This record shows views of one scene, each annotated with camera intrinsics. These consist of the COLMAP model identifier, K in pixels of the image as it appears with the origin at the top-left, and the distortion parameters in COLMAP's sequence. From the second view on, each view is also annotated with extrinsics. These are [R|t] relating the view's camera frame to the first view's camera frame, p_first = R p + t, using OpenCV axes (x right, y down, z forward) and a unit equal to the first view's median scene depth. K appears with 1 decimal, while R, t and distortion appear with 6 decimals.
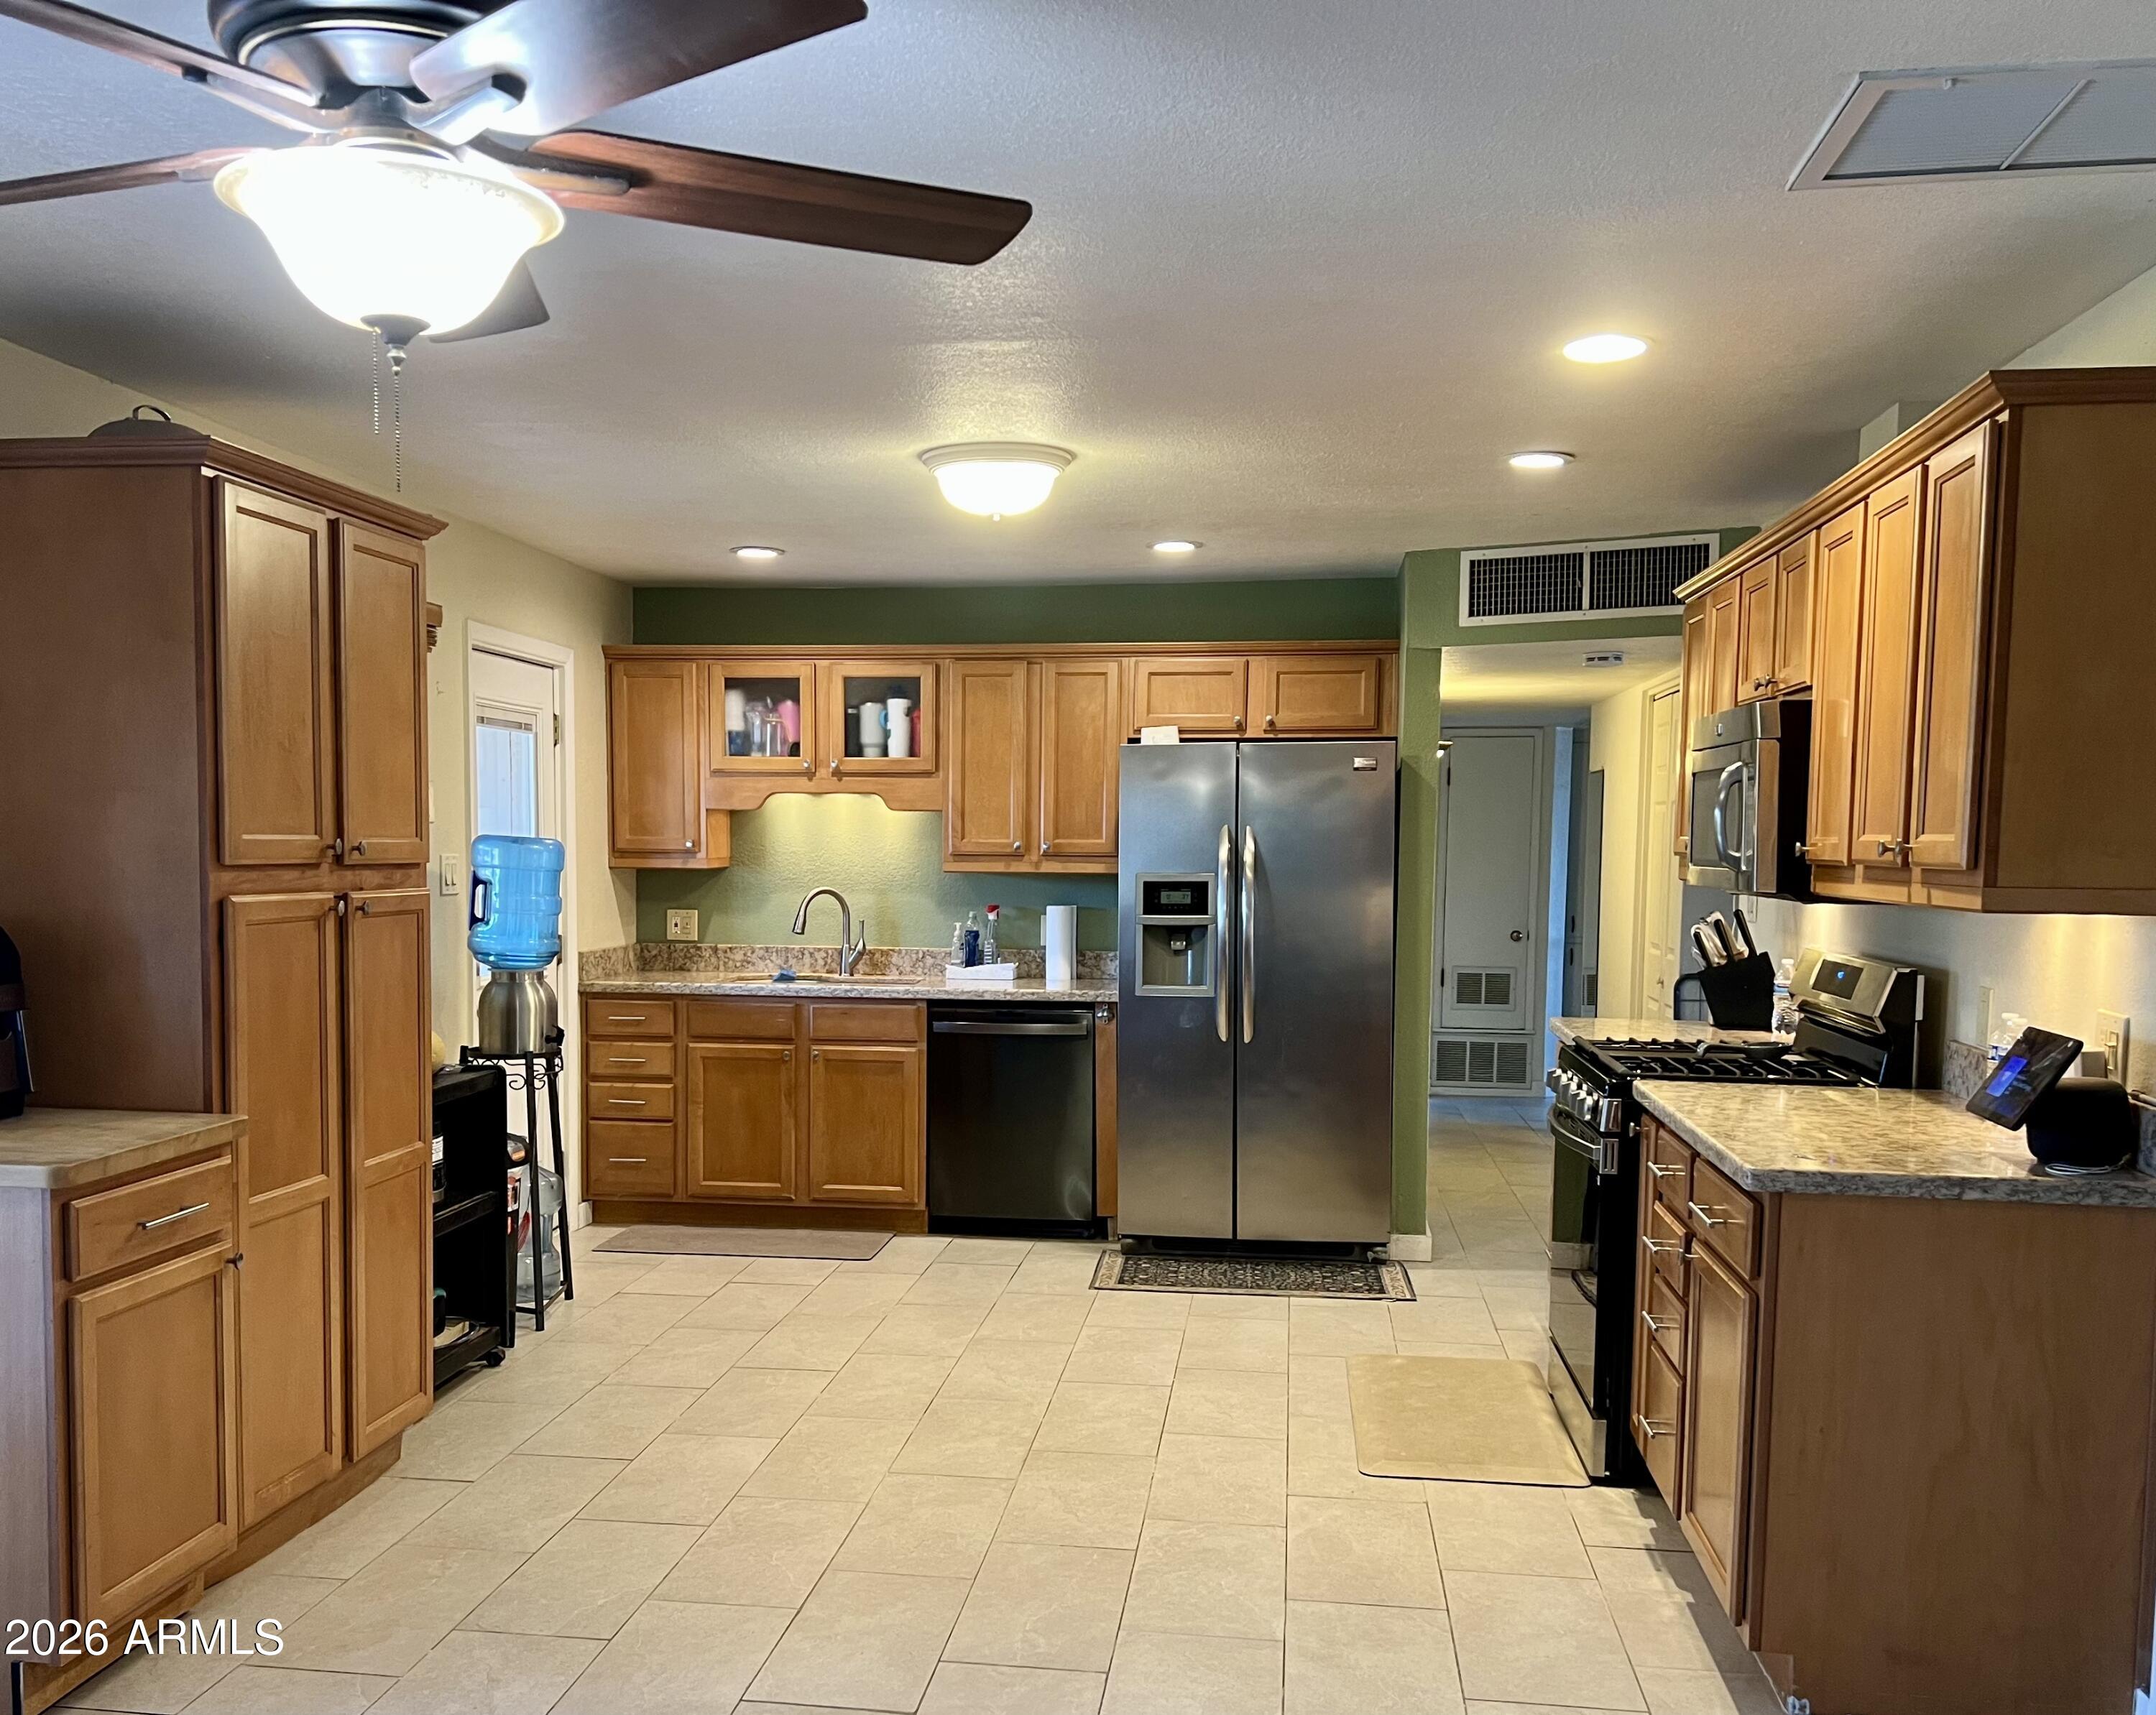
lens RADIAL K [[1995.5, 0, 1005.0], [0, 1995.5, 1004.0], [0, 0, 1]] dist [0.143964, -0.004366]
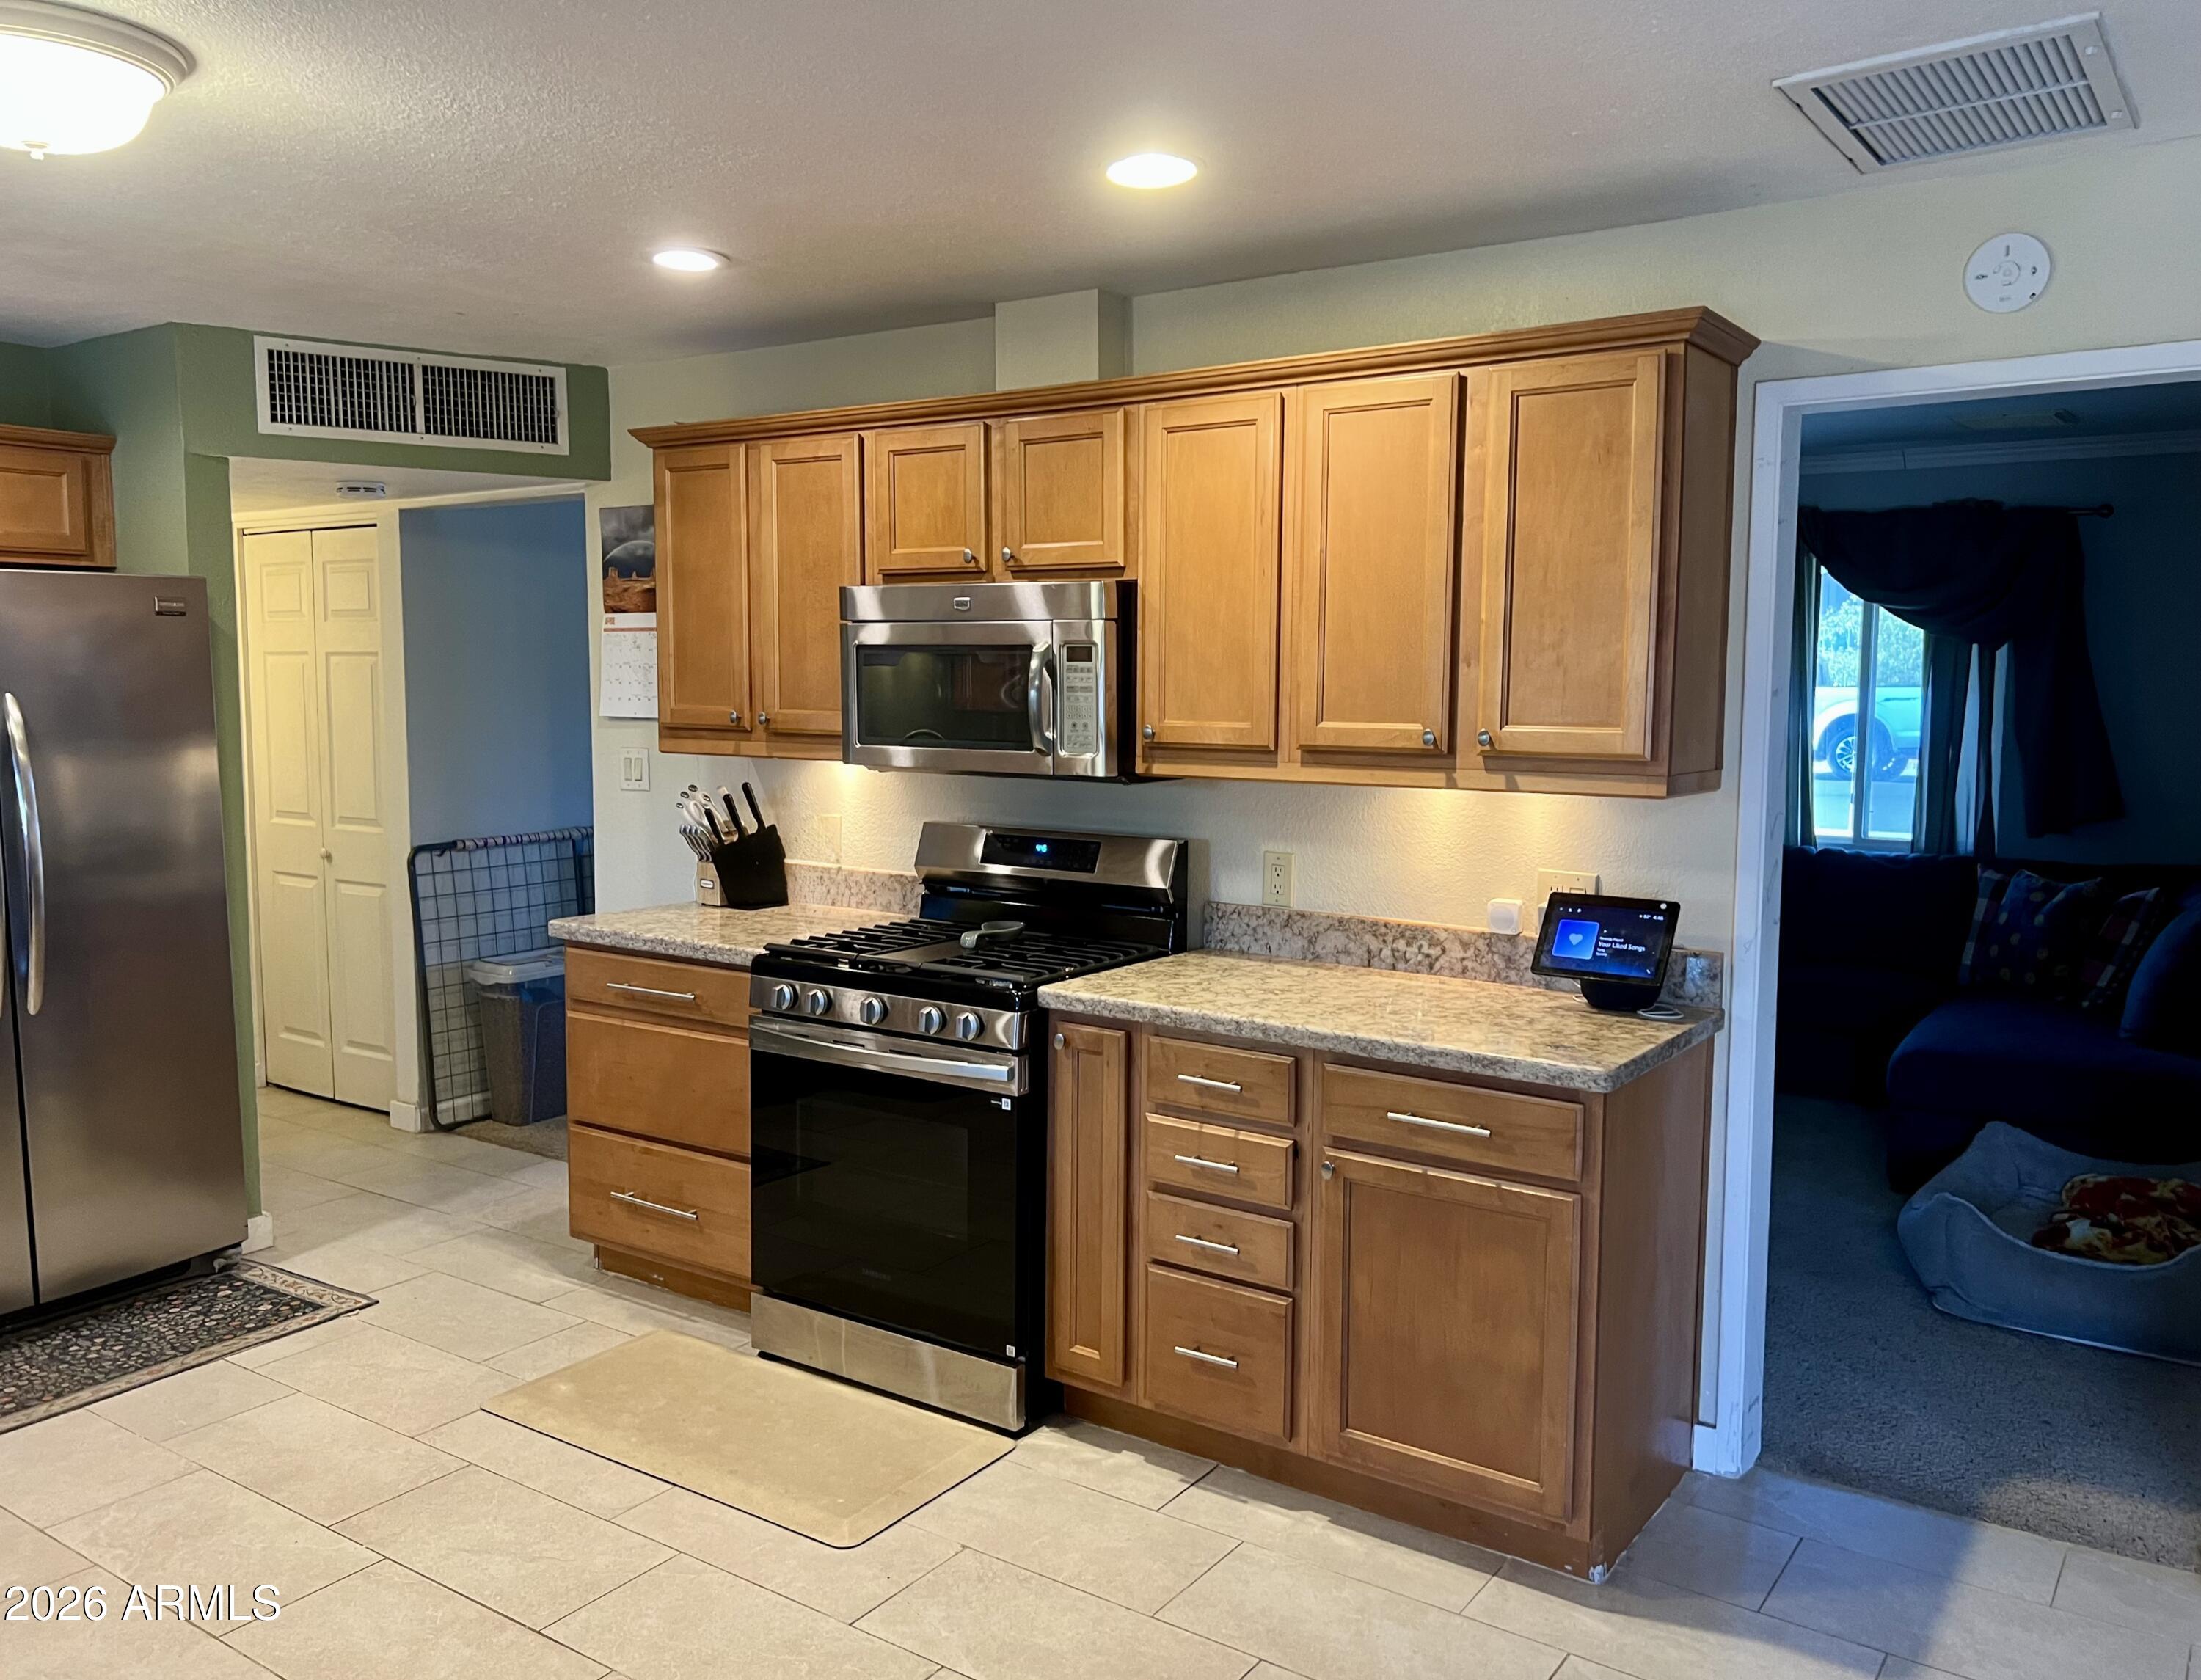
lens RADIAL K [[1741.6, 0, 1096.2], [0, 1741.6, 821.7], [0, 0, 1]] dist [0.039879, -0.006050]
pose [[0.447857, -0.085393, 0.890018, -0.228459], [0.073940, 0.995556, 0.058312, -0.049864], [-0.891043, 0.039693, 0.452180, 0.385109]]
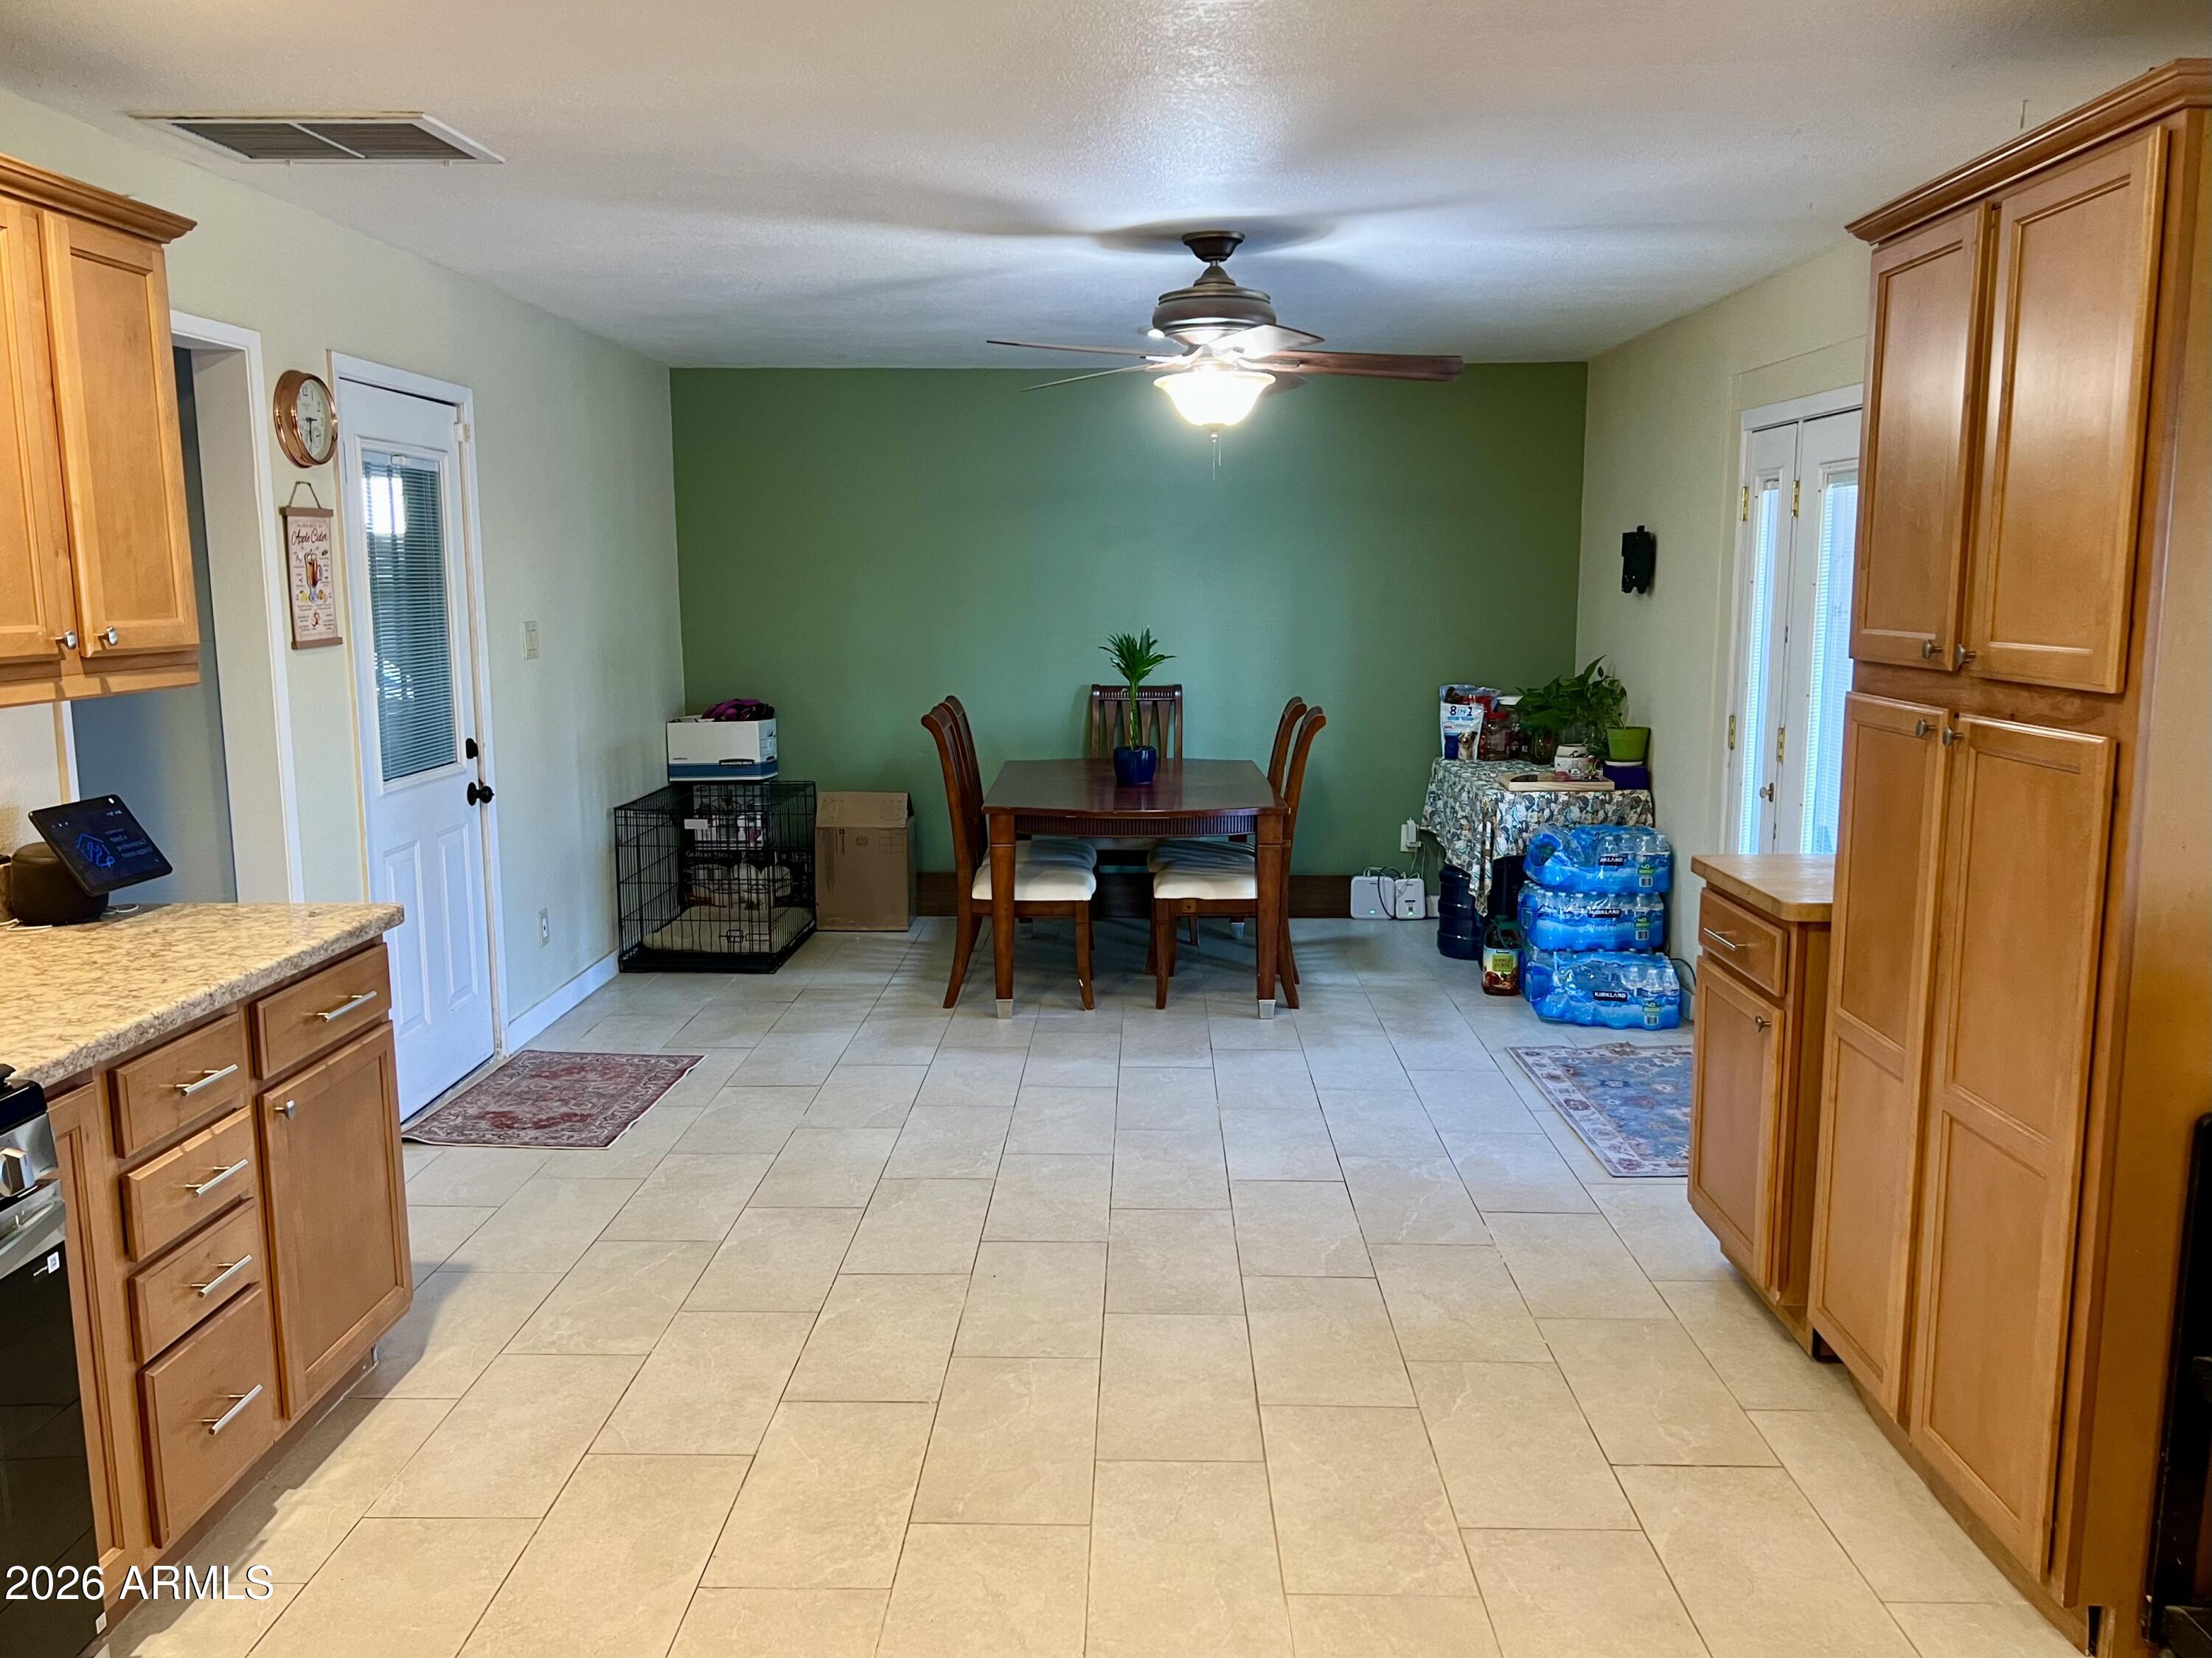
lens RADIAL K [[1728.4, 0, 1100.6], [0, 1728.4, 844.8], [0, 0, 1]] dist [0.091082, -0.118289]
pose [[-0.992910, 0.012872, -0.118170, 0.039281], [-0.015388, 0.971836, 0.235157, -0.090142], [0.117868, 0.235308, -0.964747, 0.928225]]
